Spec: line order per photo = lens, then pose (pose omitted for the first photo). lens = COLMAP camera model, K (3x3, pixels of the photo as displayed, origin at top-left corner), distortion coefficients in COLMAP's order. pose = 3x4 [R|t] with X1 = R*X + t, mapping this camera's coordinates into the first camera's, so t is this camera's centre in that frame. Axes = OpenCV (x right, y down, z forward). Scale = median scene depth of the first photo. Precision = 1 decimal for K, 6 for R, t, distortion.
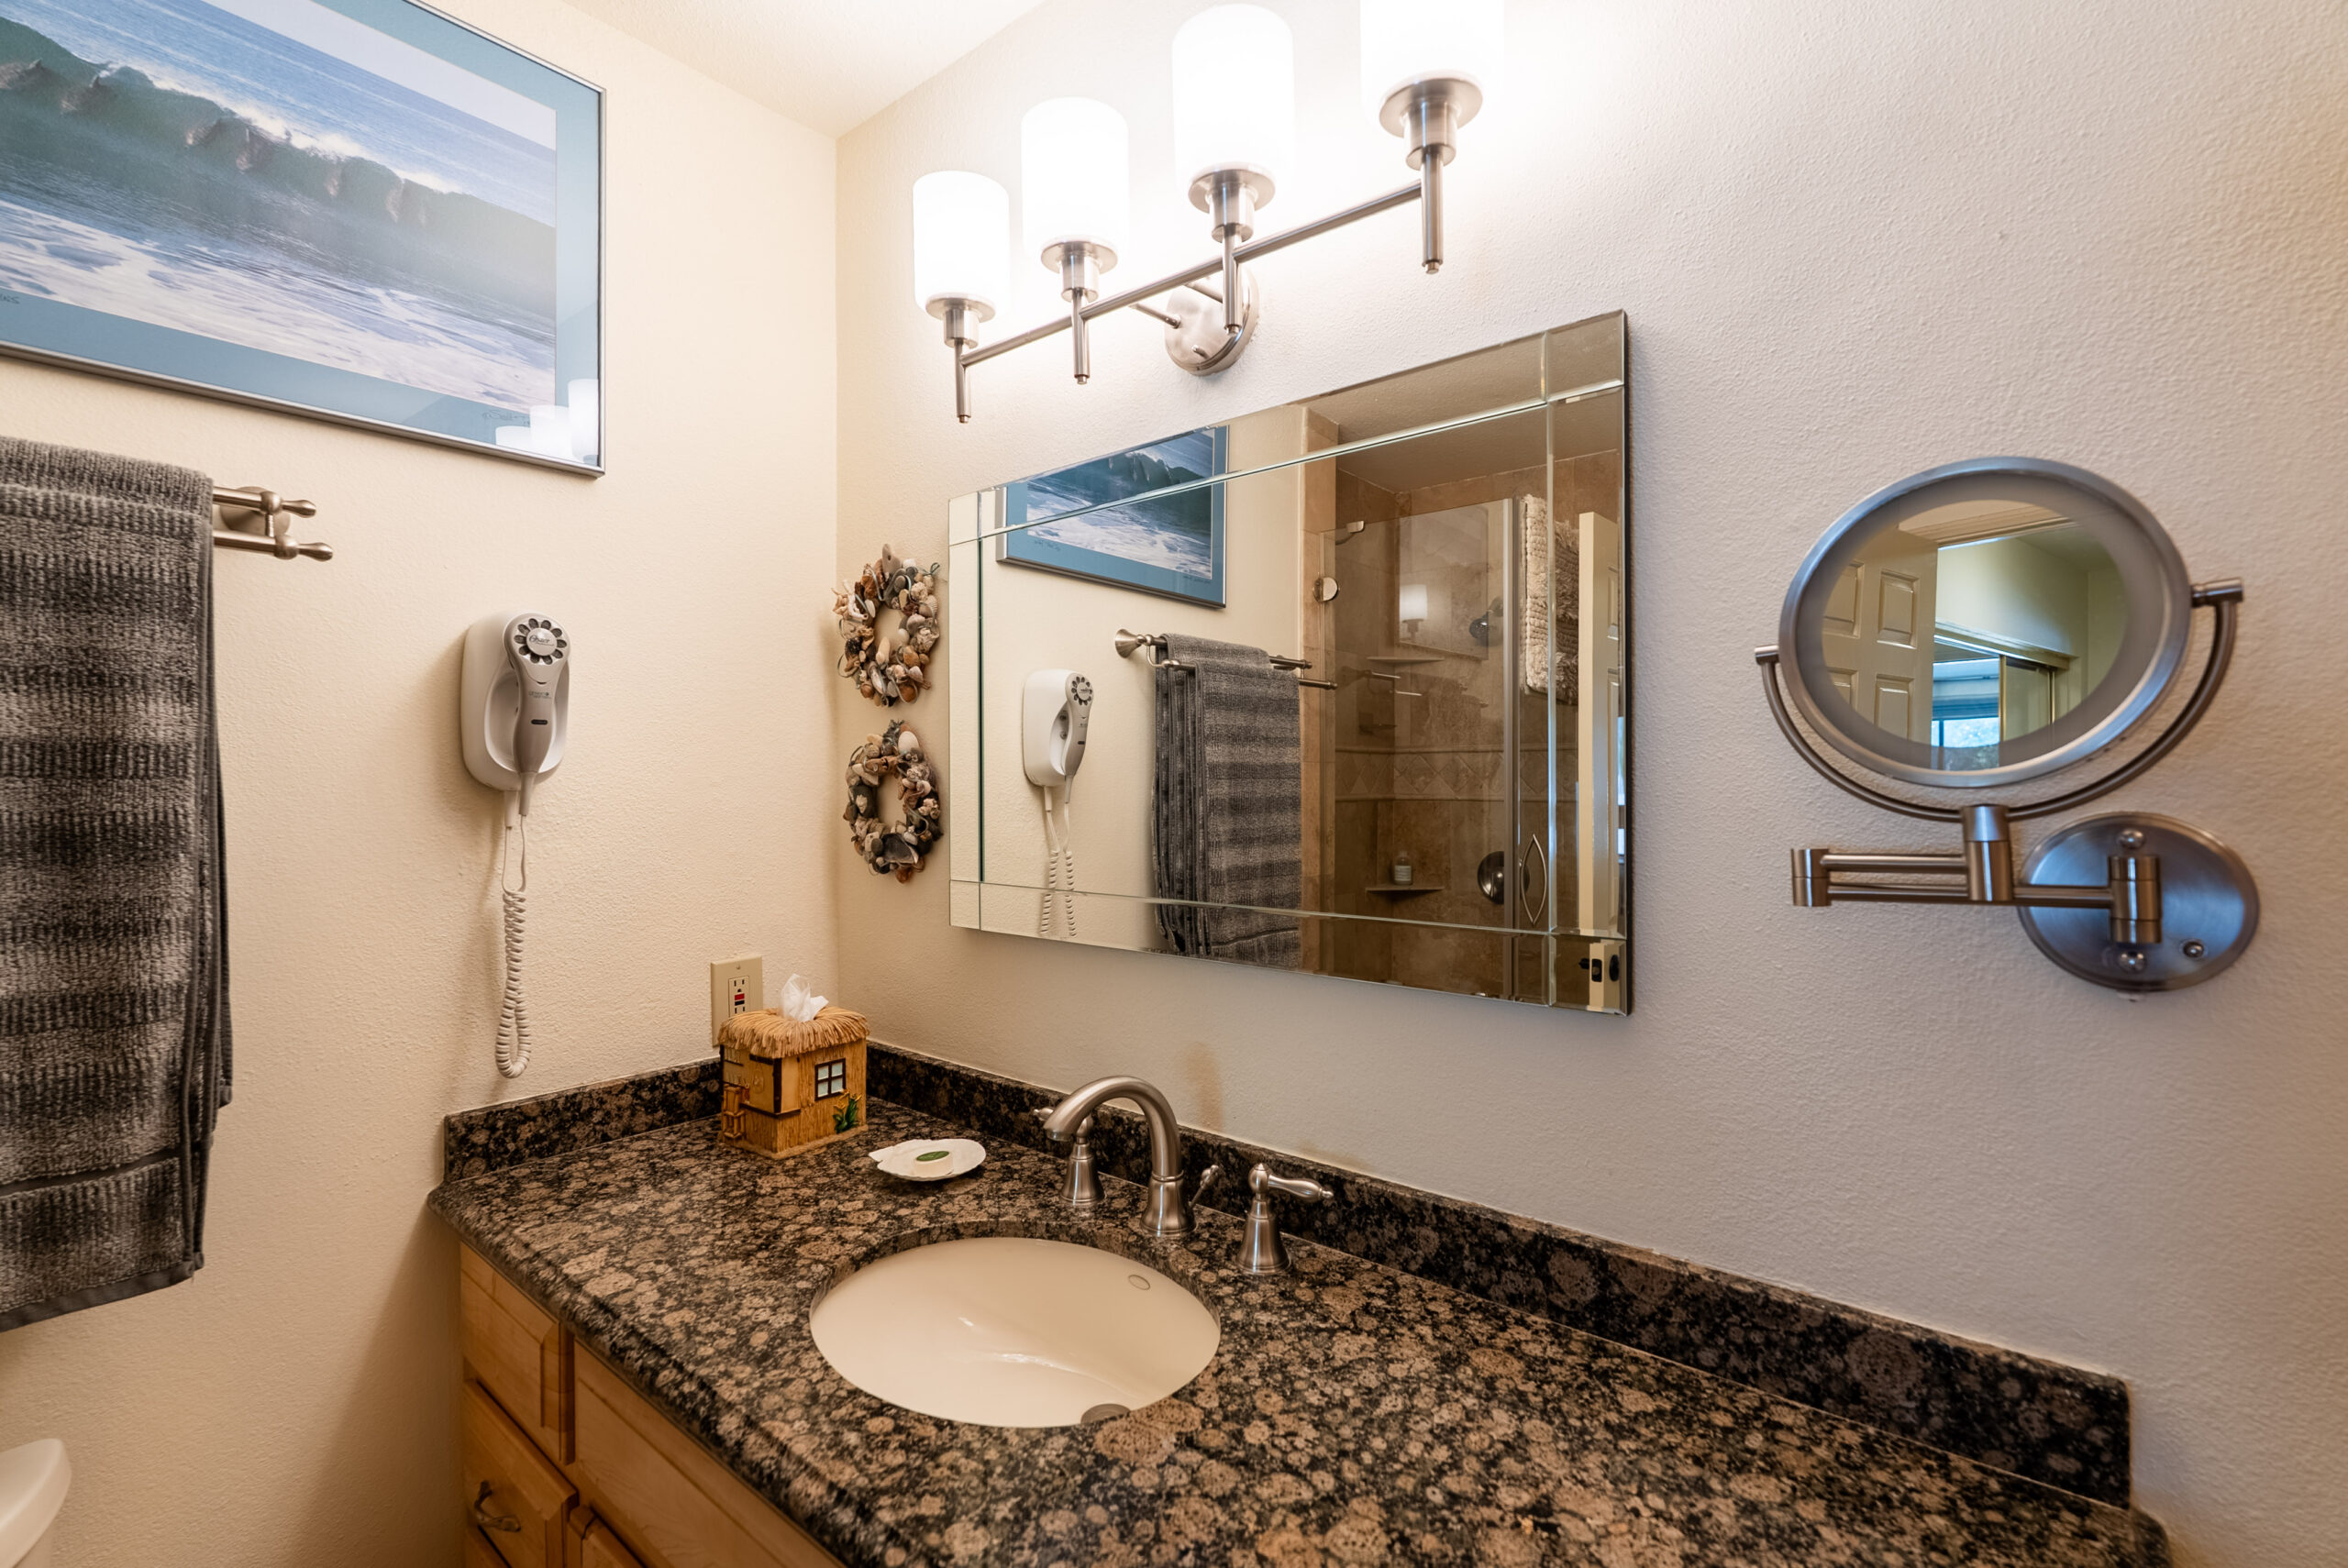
lens RADIAL K [[1040.6, 0, 1170.5], [0, 1040.6, 768.3], [0, 0, 1]] dist [-0.001475, -0.000102]
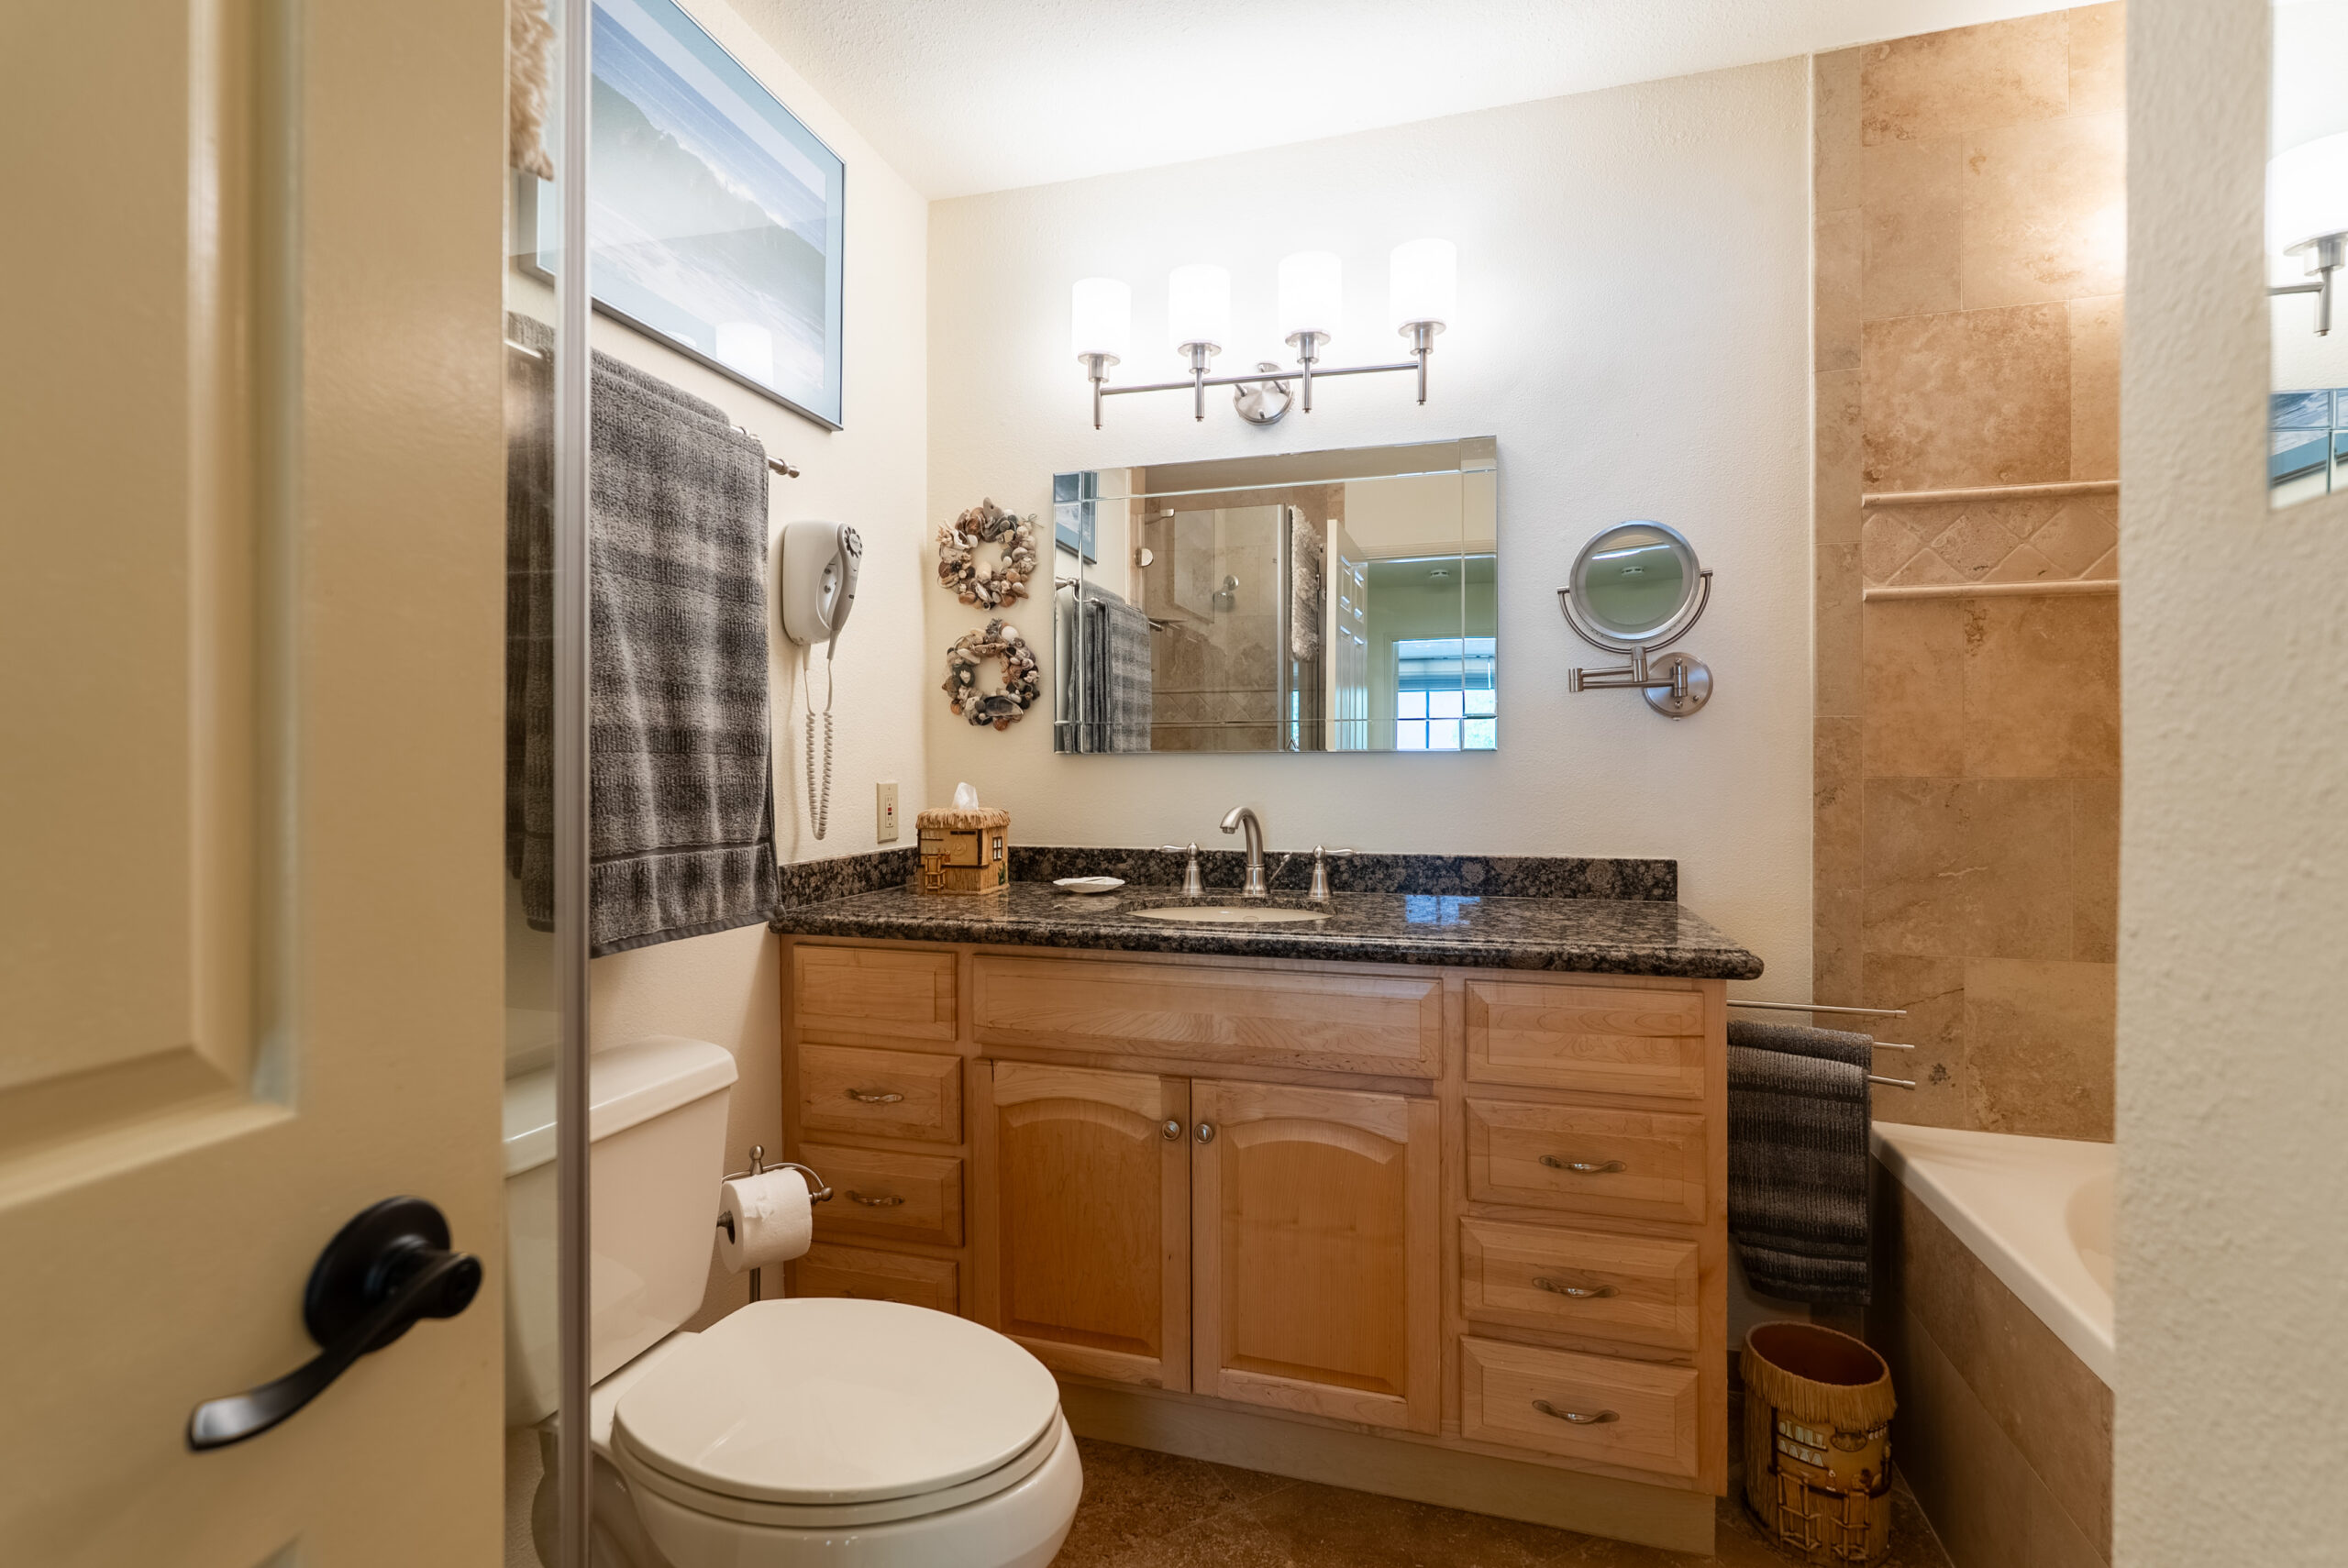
lens RADIAL K [[1073.4, 0, 1171.7], [0, 1073.4, 750.1], [0, 0, 1]] dist [-0.000073, 0.000026]
pose [[0.913135, 0.008346, 0.407572, -0.708883], [-0.005889, 0.999956, -0.007281, 0.159946], [-0.407614, 0.004249, 0.913144, -0.512306]]
